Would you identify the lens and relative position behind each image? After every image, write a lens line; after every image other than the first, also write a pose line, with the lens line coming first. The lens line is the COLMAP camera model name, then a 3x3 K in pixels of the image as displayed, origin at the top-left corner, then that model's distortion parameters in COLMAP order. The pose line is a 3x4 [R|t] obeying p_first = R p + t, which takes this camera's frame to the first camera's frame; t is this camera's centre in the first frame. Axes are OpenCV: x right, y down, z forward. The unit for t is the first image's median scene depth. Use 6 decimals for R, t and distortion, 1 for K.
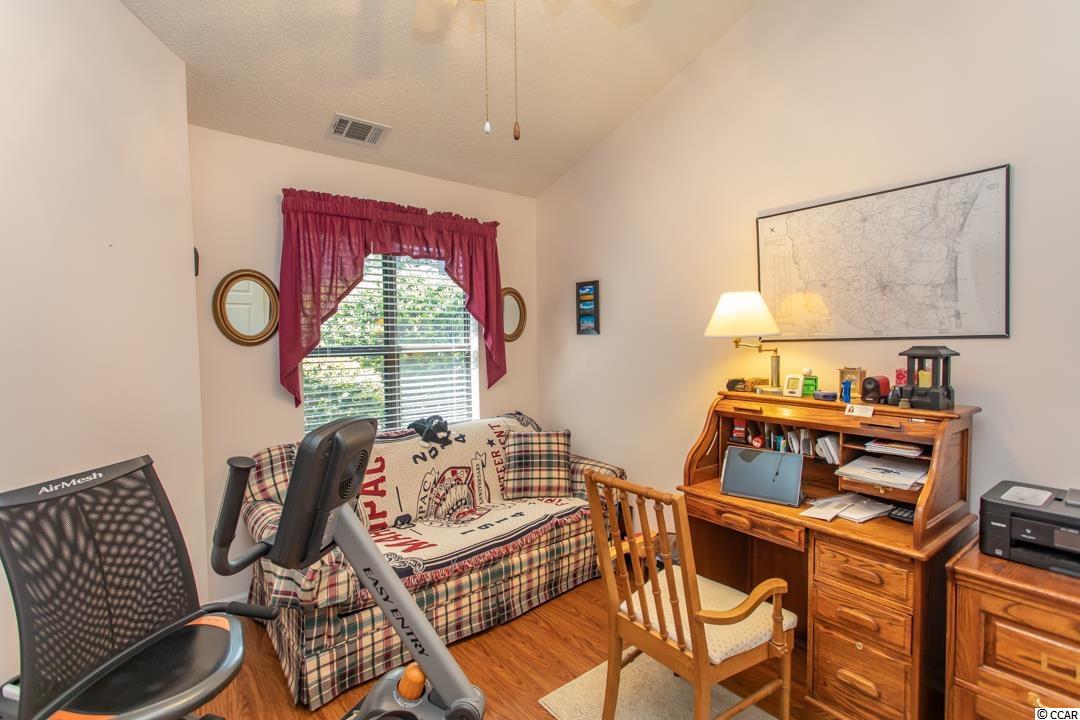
lens RADIAL K [[508.7, 0, 536.2], [0, 508.7, 358.1], [0, 0, 1]] dist [0.002581, 0.002351]
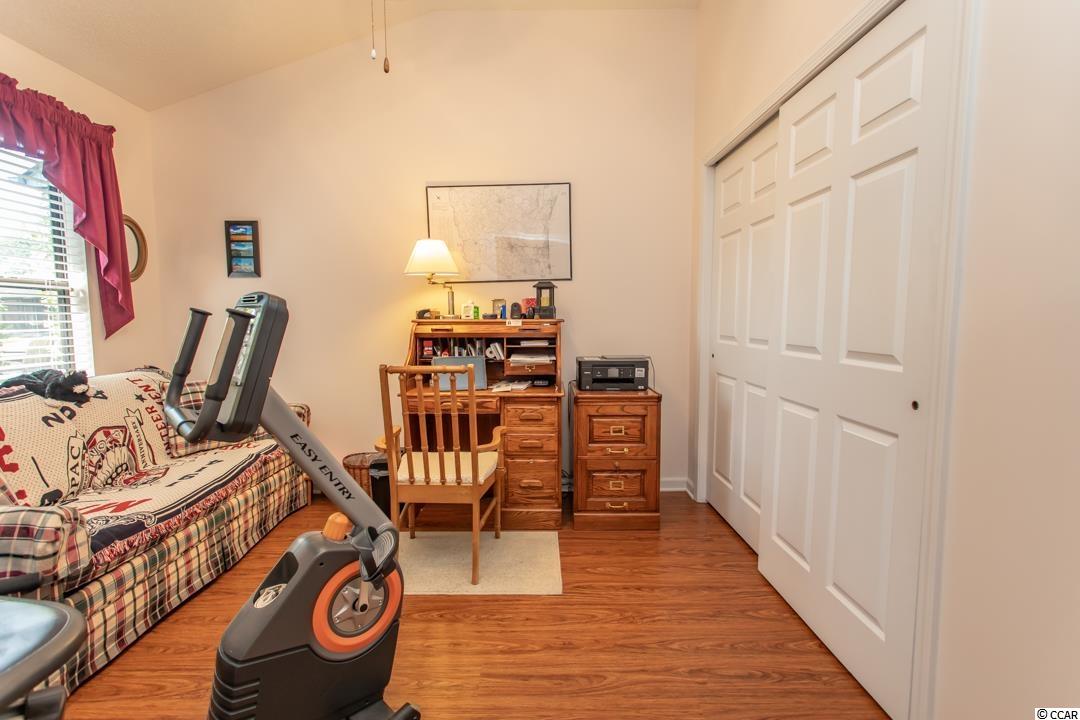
lens RADIAL K [[508.7, 0, 536.2], [0, 508.7, 358.1], [0, 0, 1]] dist [0.002581, 0.002351]
pose [[0.632544, -0.055049, 0.772566, -0.416979], [0.033041, 0.998481, 0.044094, 0.113145], [-0.773819, -0.002365, 0.633402, -0.030357]]
